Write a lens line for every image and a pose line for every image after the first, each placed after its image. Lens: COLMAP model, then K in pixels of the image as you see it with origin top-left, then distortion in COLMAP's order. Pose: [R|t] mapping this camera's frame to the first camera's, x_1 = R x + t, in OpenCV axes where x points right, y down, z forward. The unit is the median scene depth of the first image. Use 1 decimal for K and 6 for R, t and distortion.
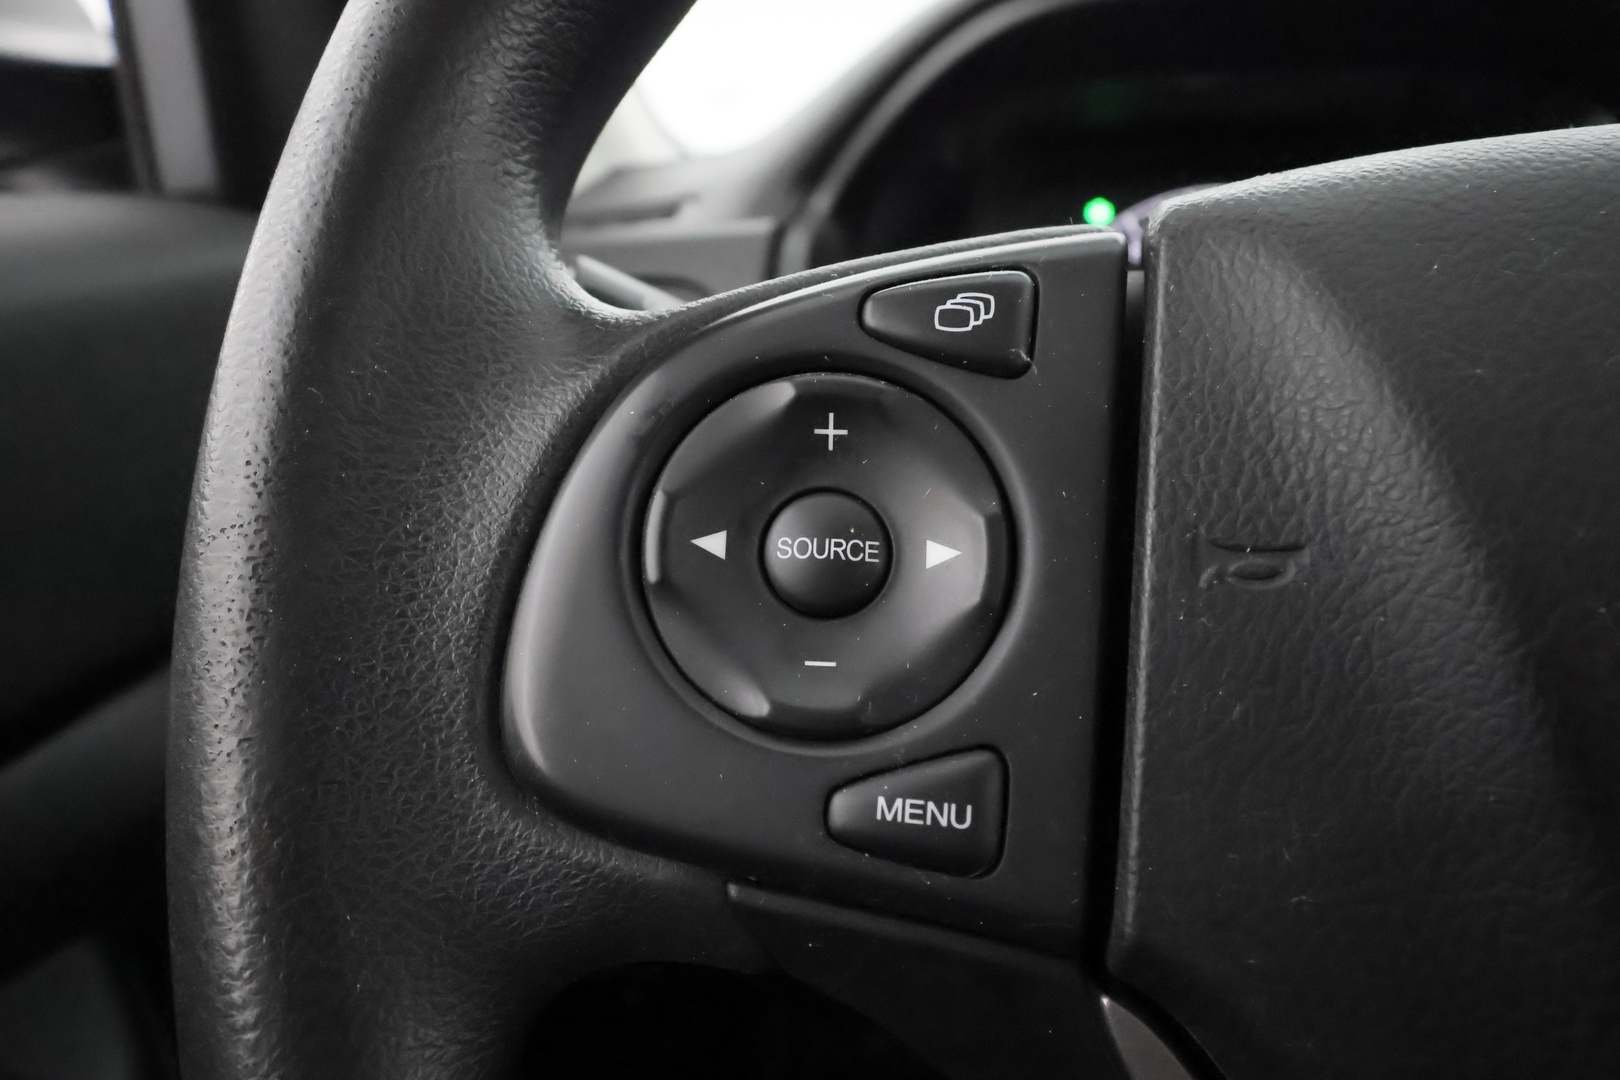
lens RADIAL K [[950.0, 0, 810.0], [0, 950.0, 540.0], [0, 0, 1]] dist [0.001849, 0.001073]
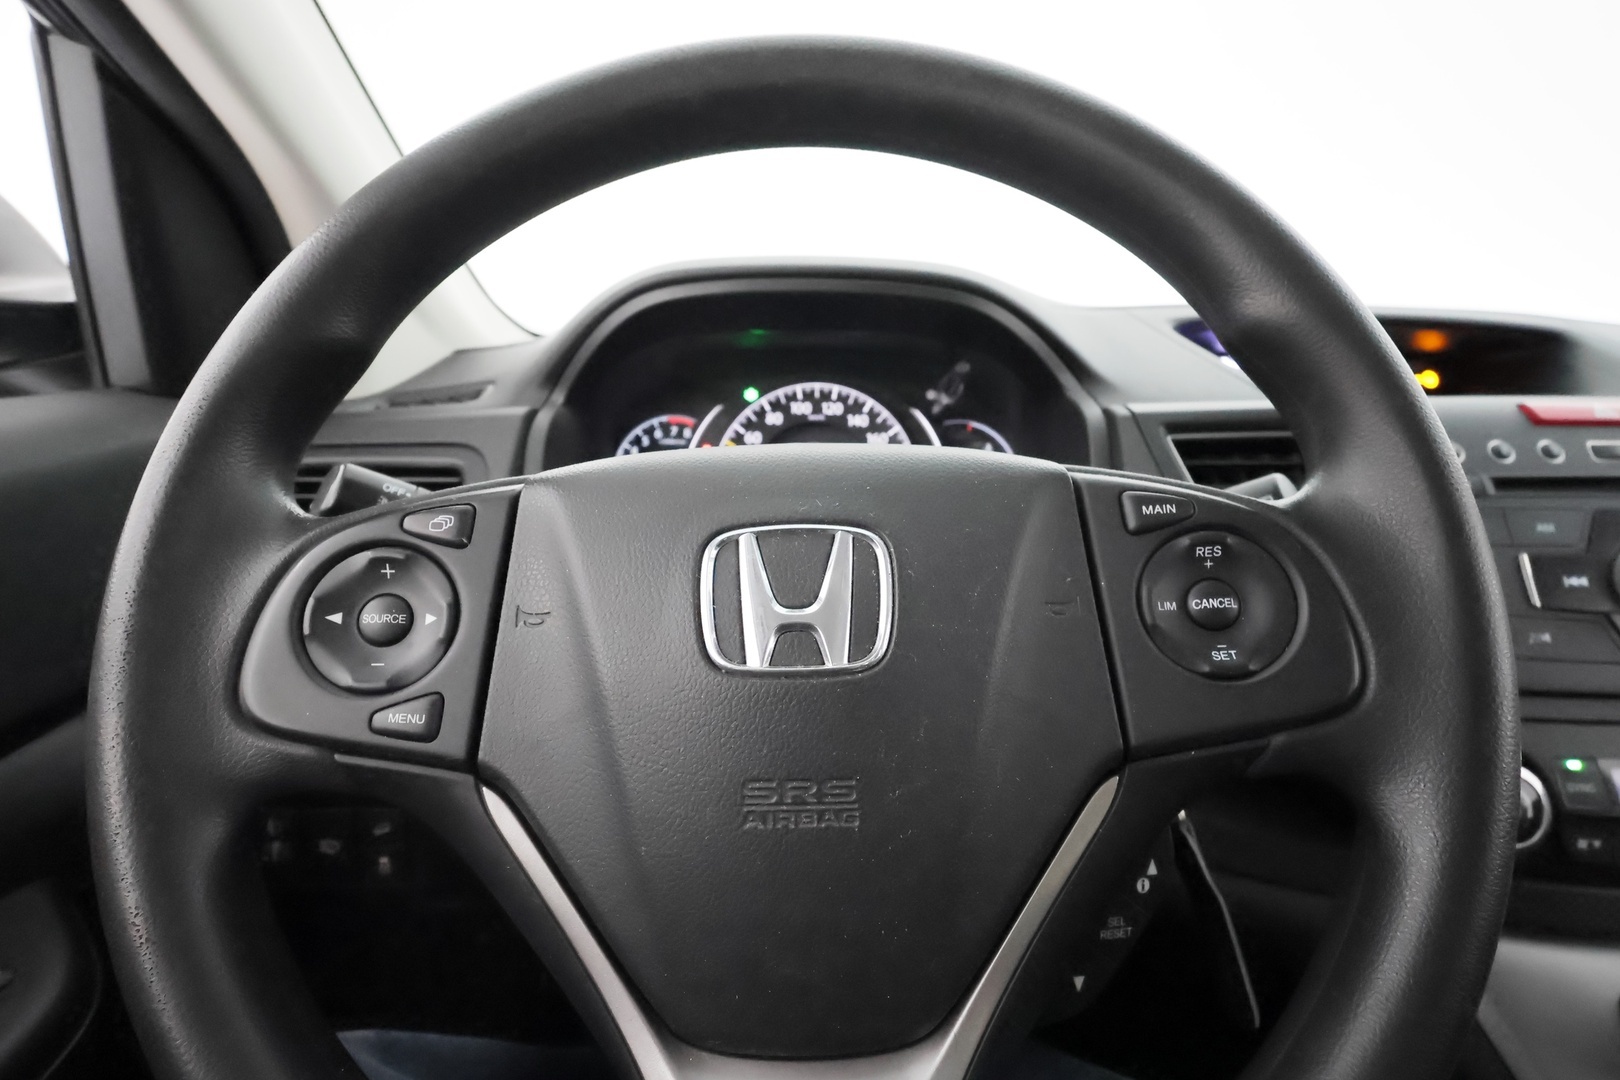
lens RADIAL K [[771.3, 0, 810.0], [0, 771.3, 540.0], [0, 0, 1]] dist [-0.000024, -0.000161]
pose [[0.990866, -0.023172, 0.132845, 0.881664], [0.032296, 0.997234, -0.066946, -0.025084], [-0.130927, 0.070625, 0.988873, -1.193784]]
